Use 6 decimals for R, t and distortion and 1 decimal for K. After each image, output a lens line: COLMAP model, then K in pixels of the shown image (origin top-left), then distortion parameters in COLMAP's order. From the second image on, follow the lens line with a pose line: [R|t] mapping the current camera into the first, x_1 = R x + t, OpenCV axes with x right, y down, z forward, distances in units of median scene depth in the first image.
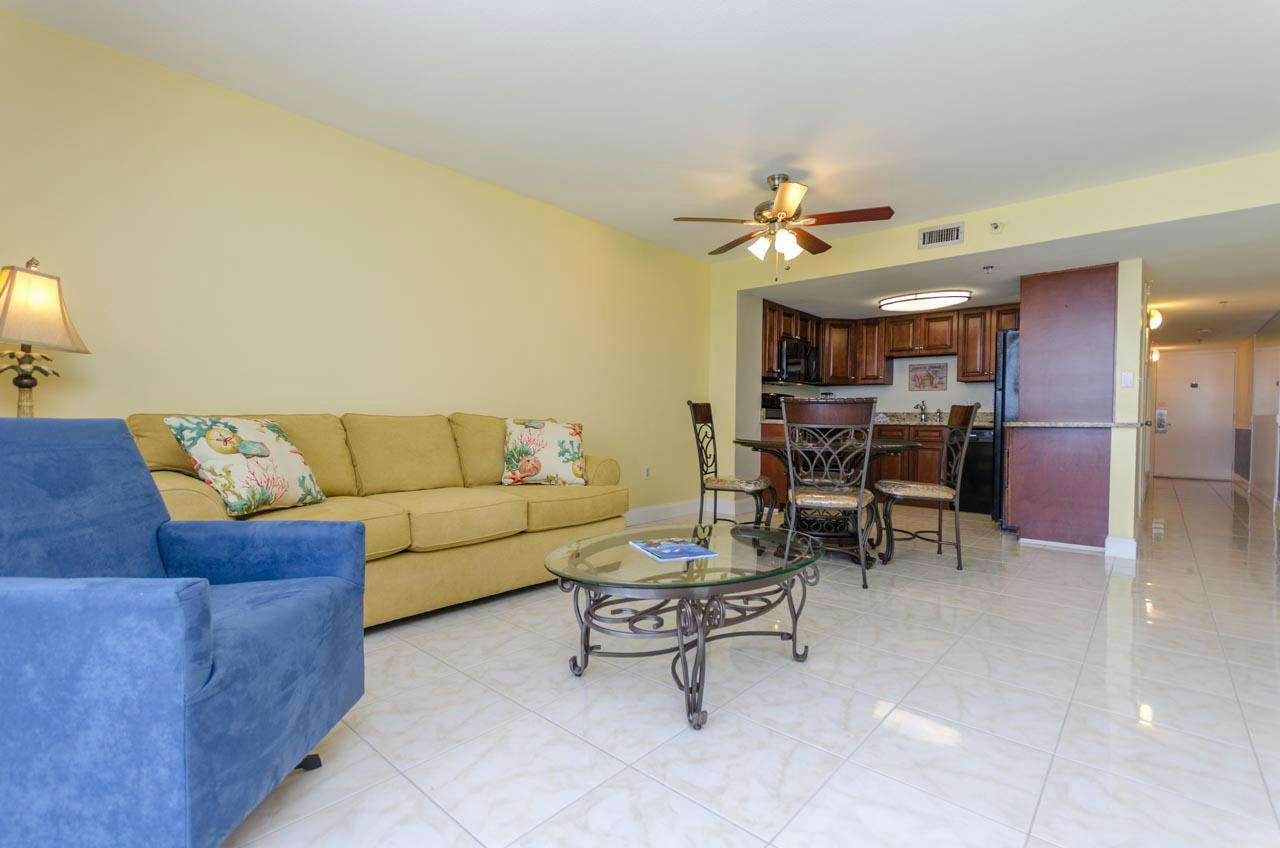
lens RADIAL K [[582.9, 0, 652.1], [0, 582.9, 431.6], [0, 0, 1]] dist [-0.001682, 0.004847]
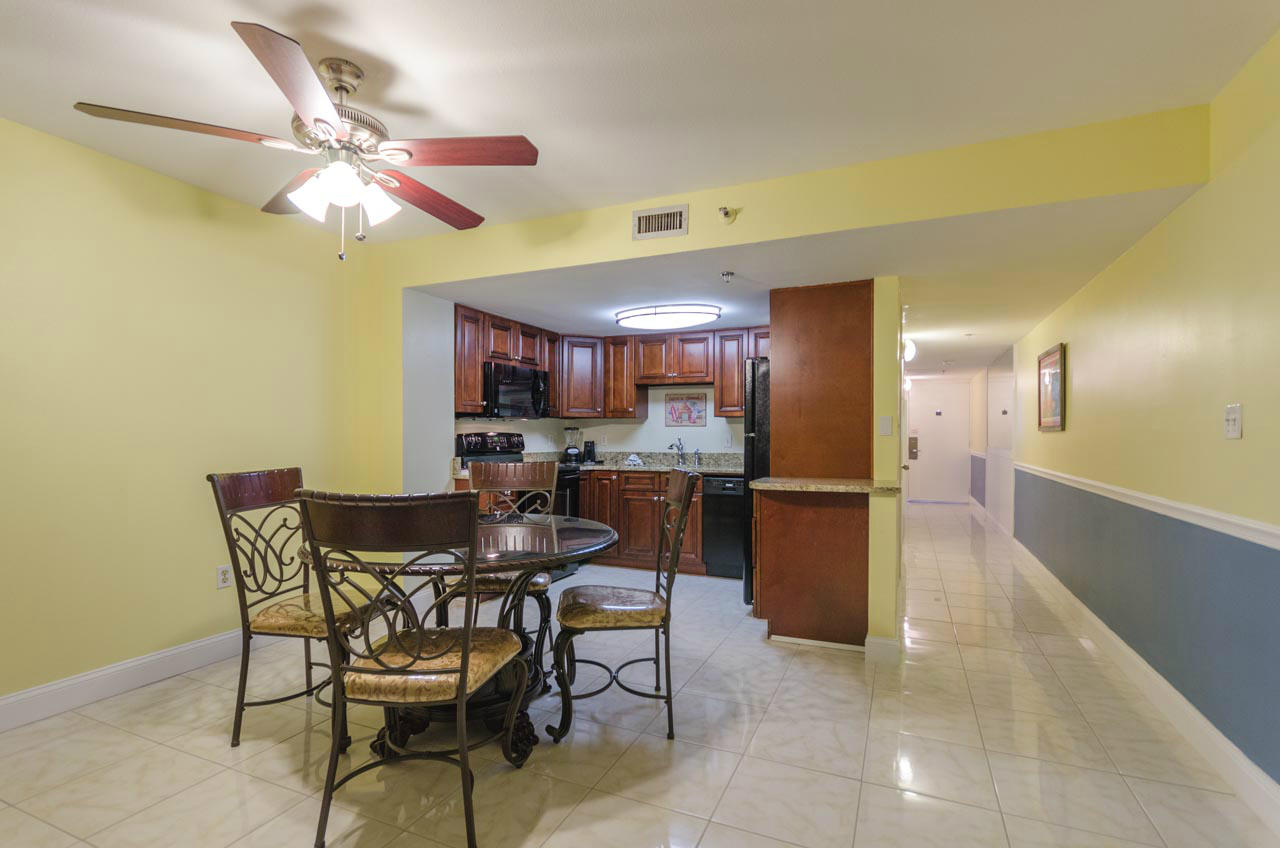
lens RADIAL K [[582.9, 0, 651.7], [0, 582.9, 441.3], [0, 0, 1]] dist [-0.001682, 0.004847]
pose [[0.954440, -0.010465, 0.298220, 0.200681], [0.011334, 0.999935, -0.001182, -0.054028], [-0.298188, 0.004509, 0.954497, 0.248494]]
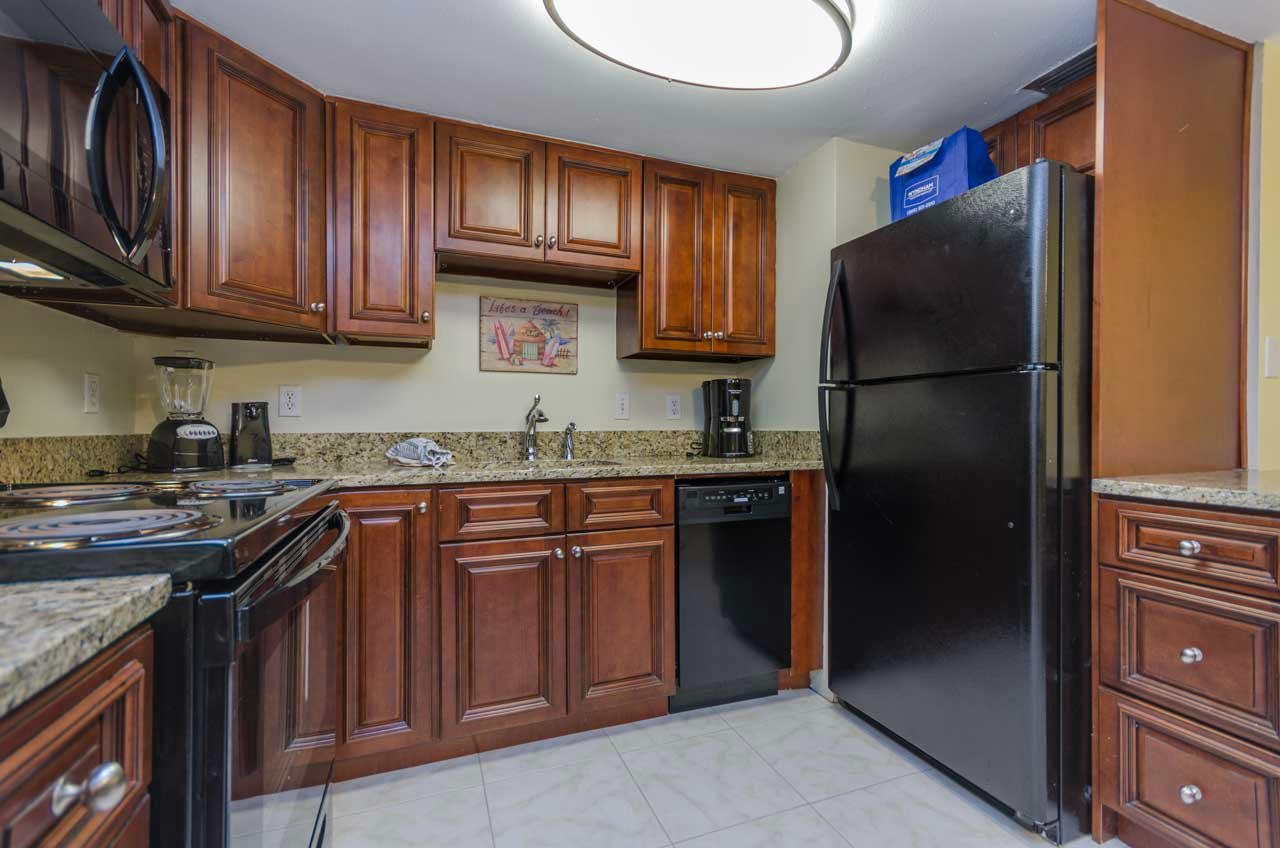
lens RADIAL K [[582.9, 0, 656.9], [0, 582.9, 427.2], [0, 0, 1]] dist [-0.001682, 0.004847]
pose [[0.470718, -0.011232, 0.882212, 0.207456], [0.016718, 0.999853, 0.003810, -0.039972], [-0.882125, 0.012955, 0.470837, 0.846936]]
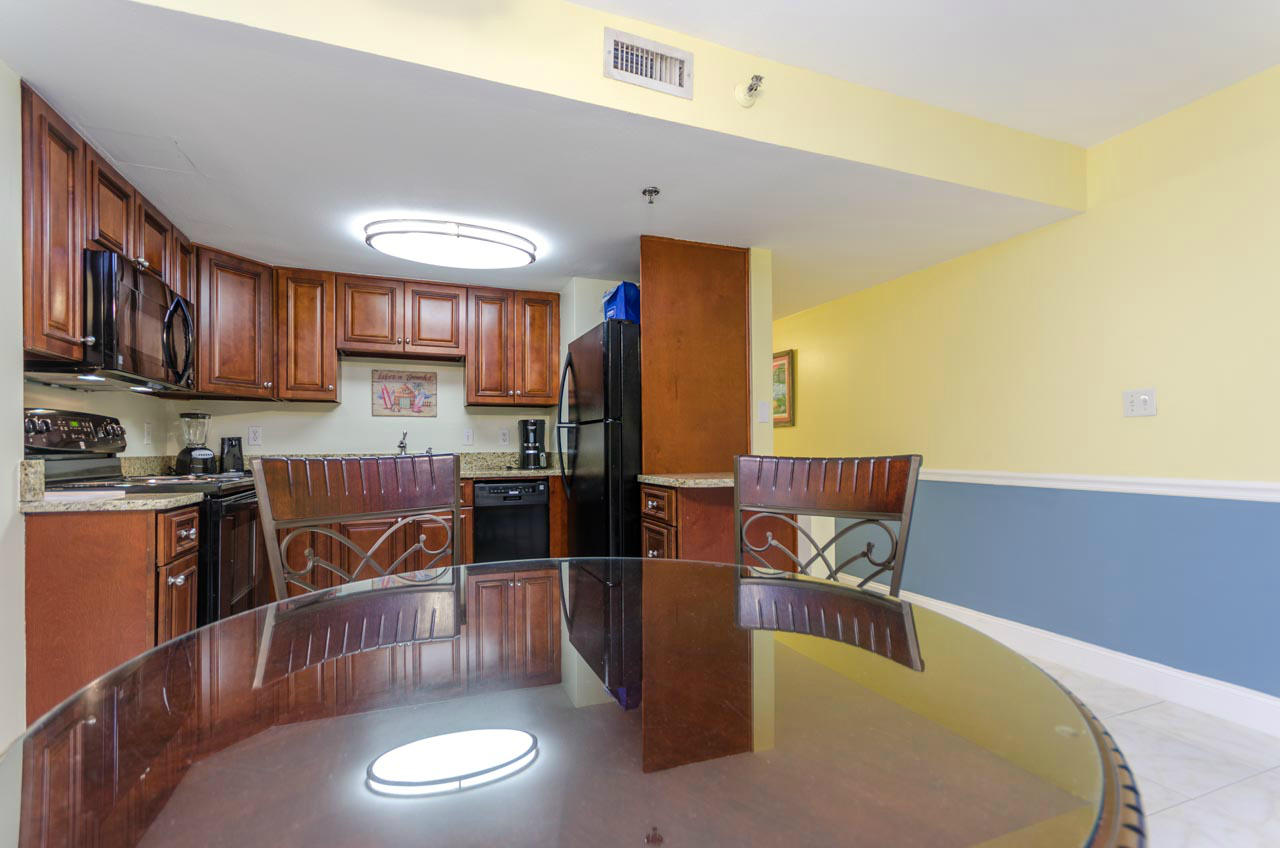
lens RADIAL K [[582.9, 0, 625.5], [0, 582.9, 444.2], [0, 0, 1]] dist [-0.001682, 0.004847]
pose [[0.492580, -0.006350, 0.870244, 0.079107], [0.021393, 0.999760, -0.004814, -0.038559], [-0.870004, 0.020988, 0.492598, 0.579575]]
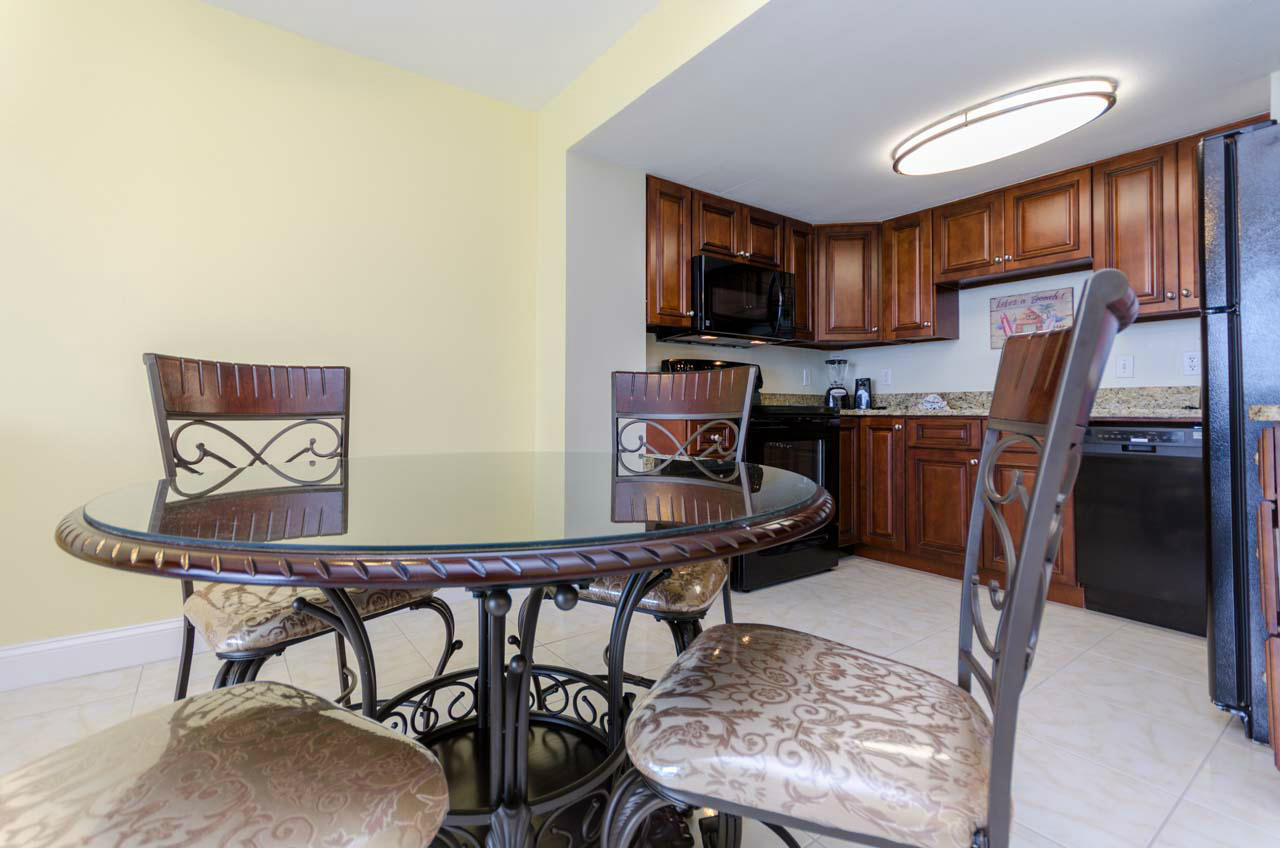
lens RADIAL K [[582.9, 0, 624.8], [0, 582.9, 391.4], [0, 0, 1]] dist [-0.001682, 0.004847]
pose [[0.971564, -0.014625, -0.236324, 0.283383], [0.003972, 0.998957, -0.045495, -0.011827], [0.236742, 0.043262, 0.970609, 0.488788]]
